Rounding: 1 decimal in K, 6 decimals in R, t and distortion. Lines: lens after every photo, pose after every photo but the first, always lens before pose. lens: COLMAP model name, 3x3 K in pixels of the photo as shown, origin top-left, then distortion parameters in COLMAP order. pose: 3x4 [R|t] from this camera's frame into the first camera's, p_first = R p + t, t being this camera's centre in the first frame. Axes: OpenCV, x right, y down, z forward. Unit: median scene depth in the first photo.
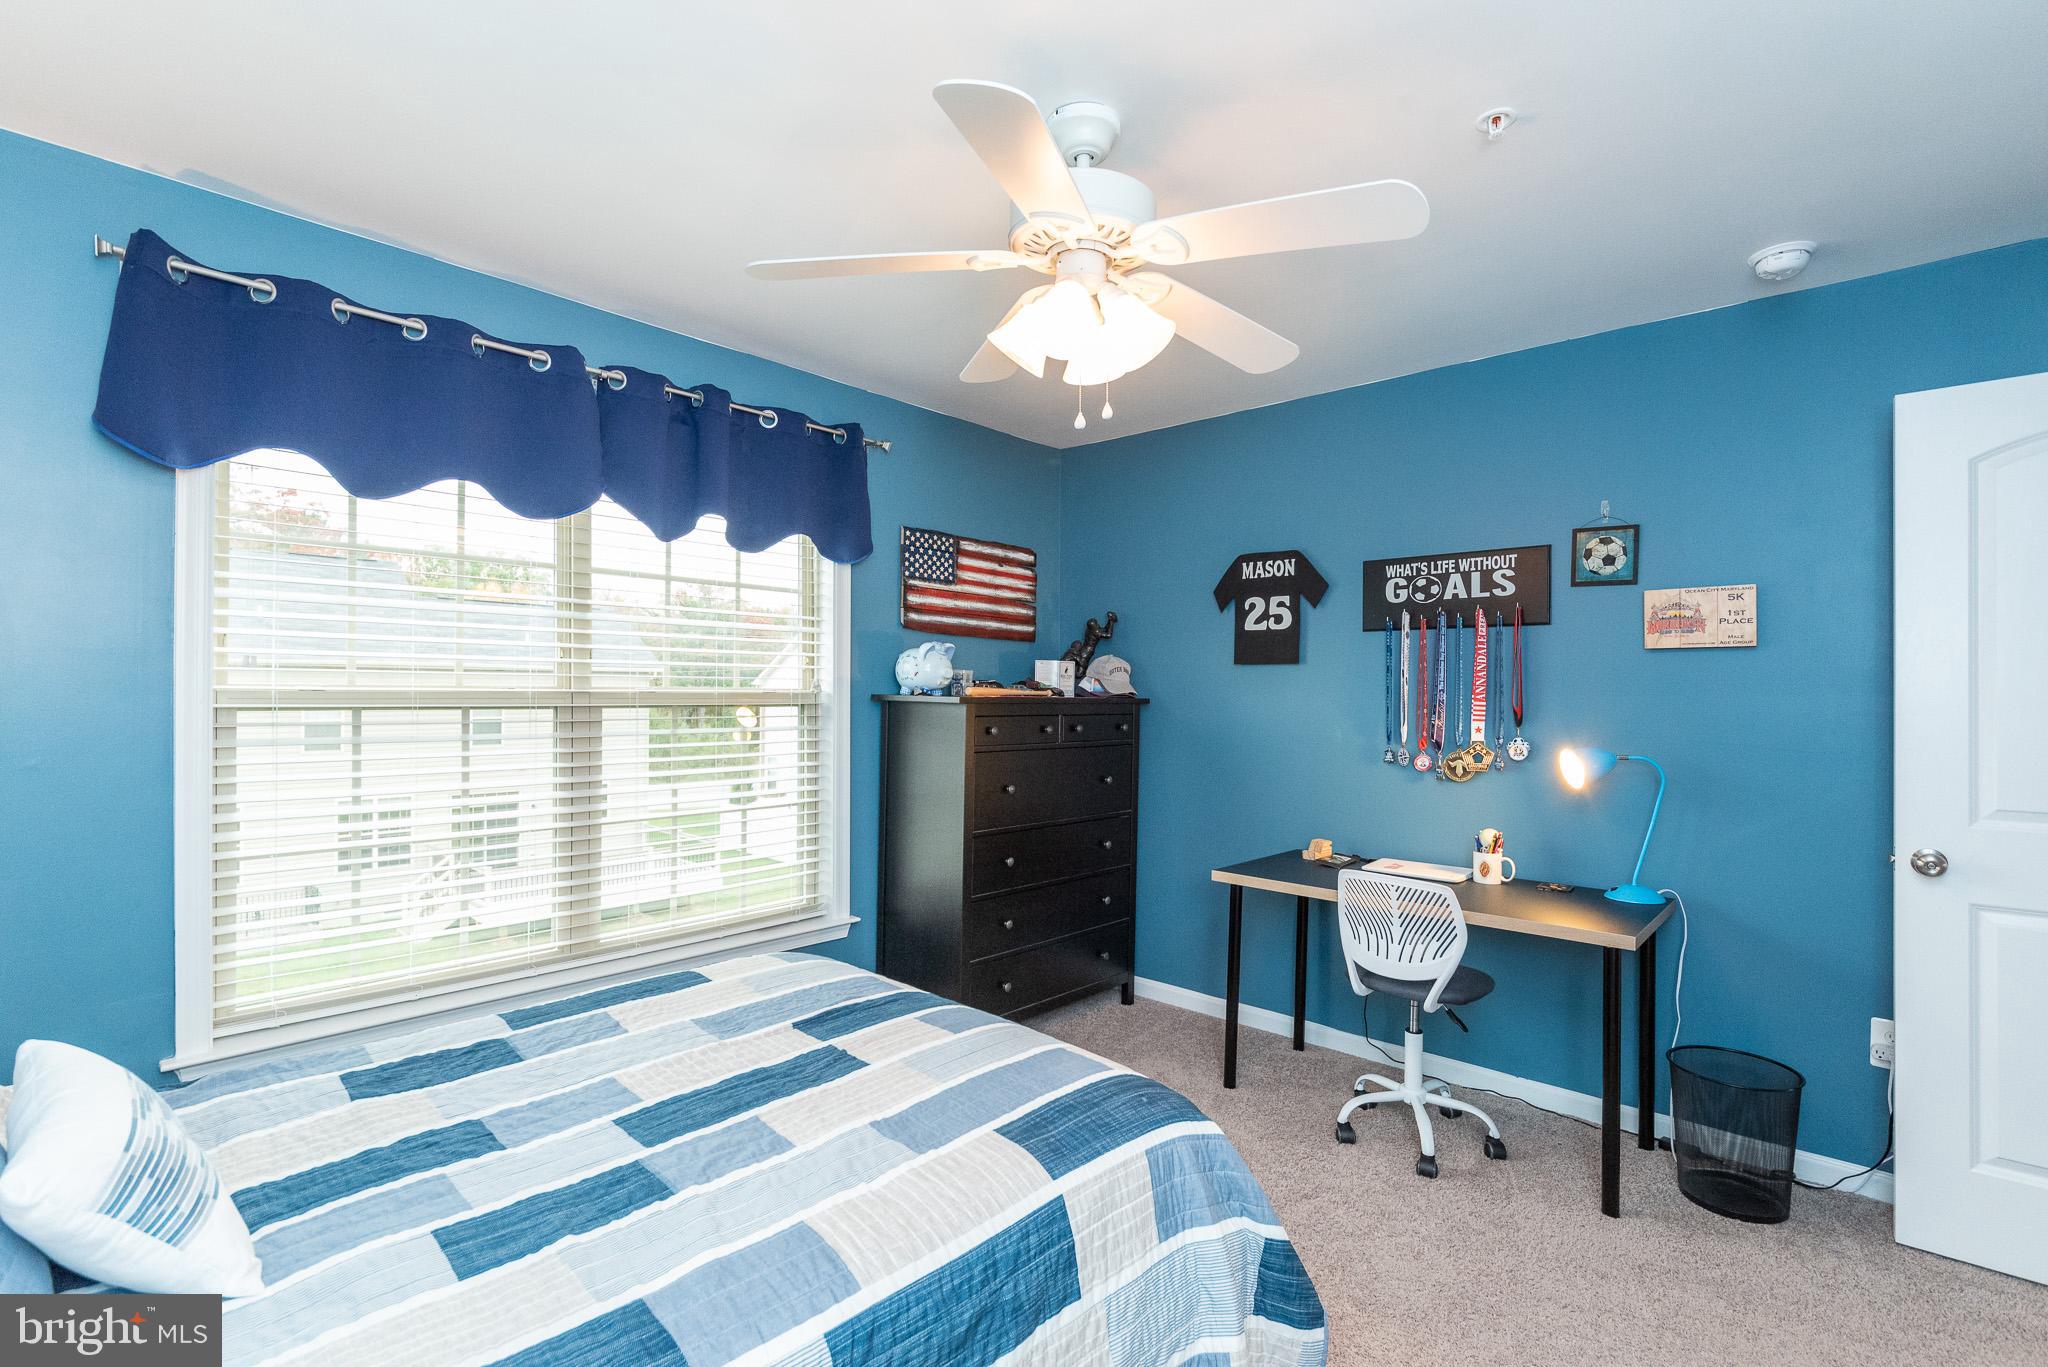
lens RADIAL K [[914.7, 0, 1028.3], [0, 914.7, 692.0], [0, 0, 1]] dist [-0.000080, -0.000036]
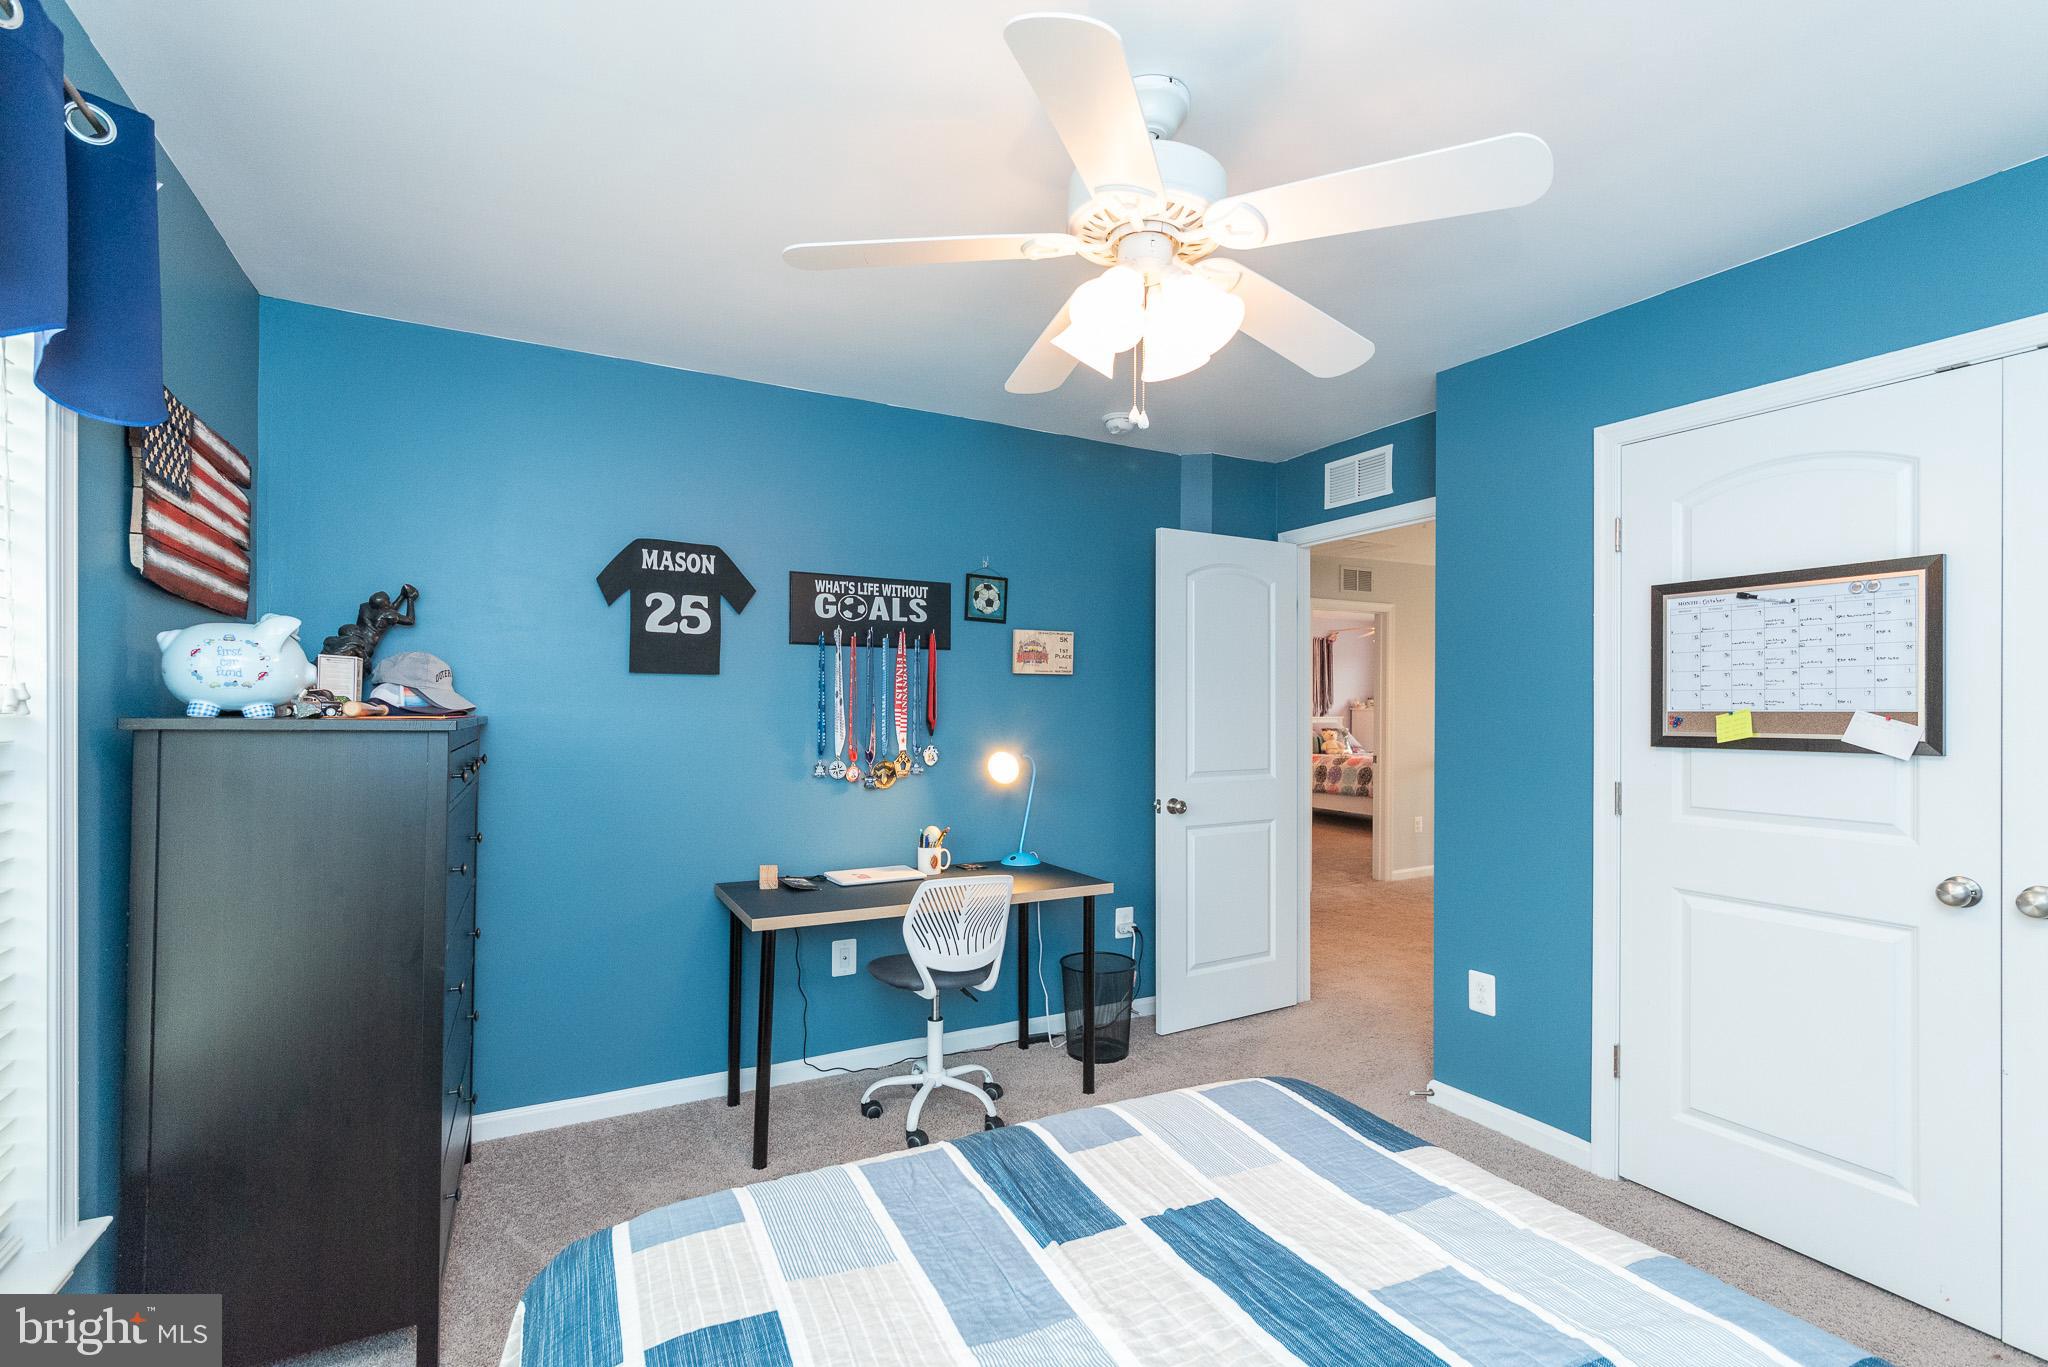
lens RADIAL K [[934.7, 0, 1017.6], [0, 934.7, 705.9], [0, 0, 1]] dist [0.000245, 0.000030]
pose [[0.329315, -0.006742, 0.944196, -0.537100], [-0.003277, 0.999960, 0.008283, -0.010291], [-0.944214, -0.005821, 0.329280, 0.491542]]
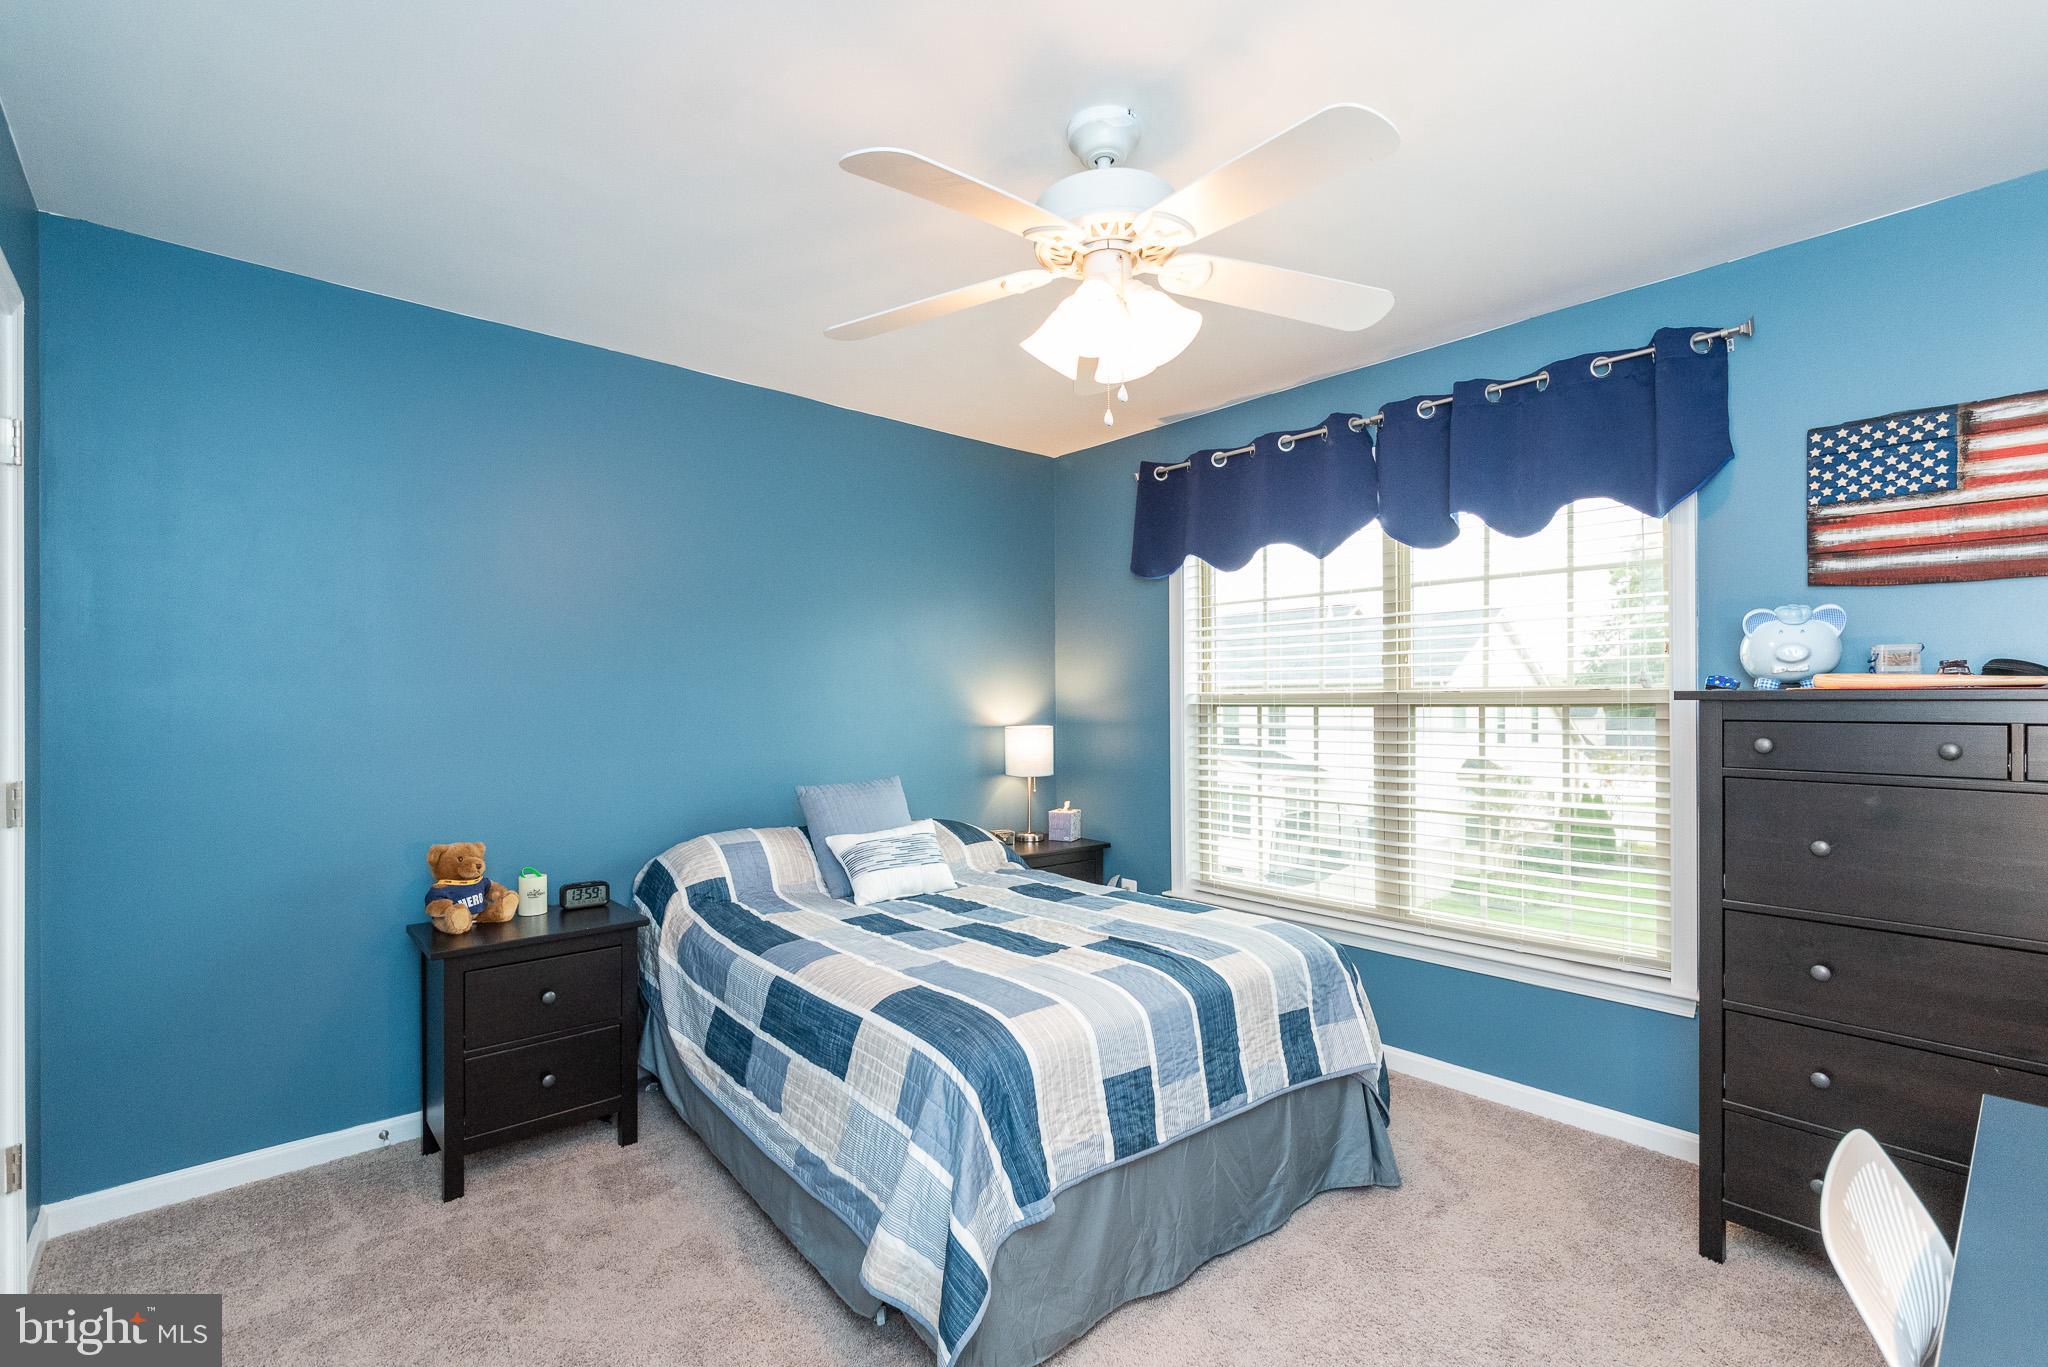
lens RADIAL K [[919.7, 0, 1071.4], [0, 919.7, 701.3], [0, 0, 1]] dist [-0.002516, -0.000217]
pose [[-0.065779, -0.009451, -0.997789, 0.658005], [0.002322, 0.999951, -0.009624, 0.020195], [0.997832, -0.002950, -0.065754, 0.625822]]
